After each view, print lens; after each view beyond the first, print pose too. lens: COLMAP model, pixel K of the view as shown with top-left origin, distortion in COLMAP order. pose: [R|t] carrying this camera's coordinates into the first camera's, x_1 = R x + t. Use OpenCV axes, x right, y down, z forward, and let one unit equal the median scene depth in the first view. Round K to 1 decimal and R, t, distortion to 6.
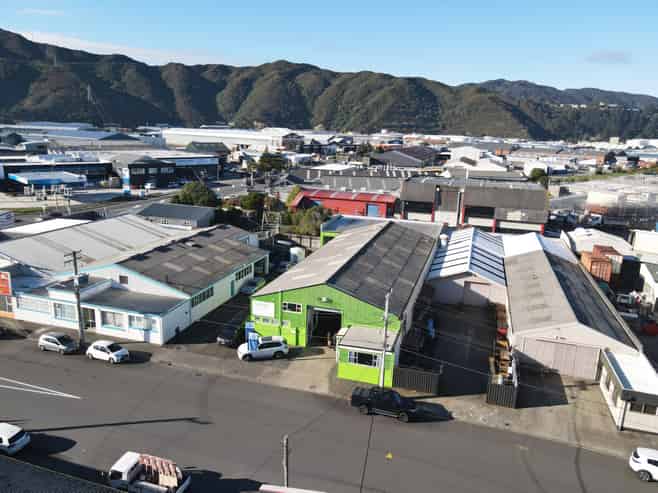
lens RADIAL K [[488.2, 0, 329.0], [0, 488.2, 246.5], [0, 0, 1]] dist [-0.013858, 0.037419]
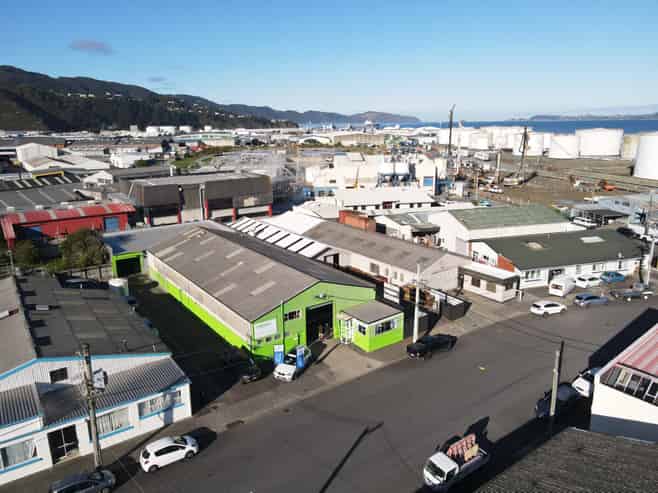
lens RADIAL K [[488.2, 0, 329.0], [0, 488.2, 246.5], [0, 0, 1]] dist [-0.013858, 0.037419]
pose [[0.595897, -0.236479, 0.767453, -0.392240], [0.219822, 0.967193, 0.127343, -0.064179], [-0.772389, 0.092820, 0.628331, 0.146723]]
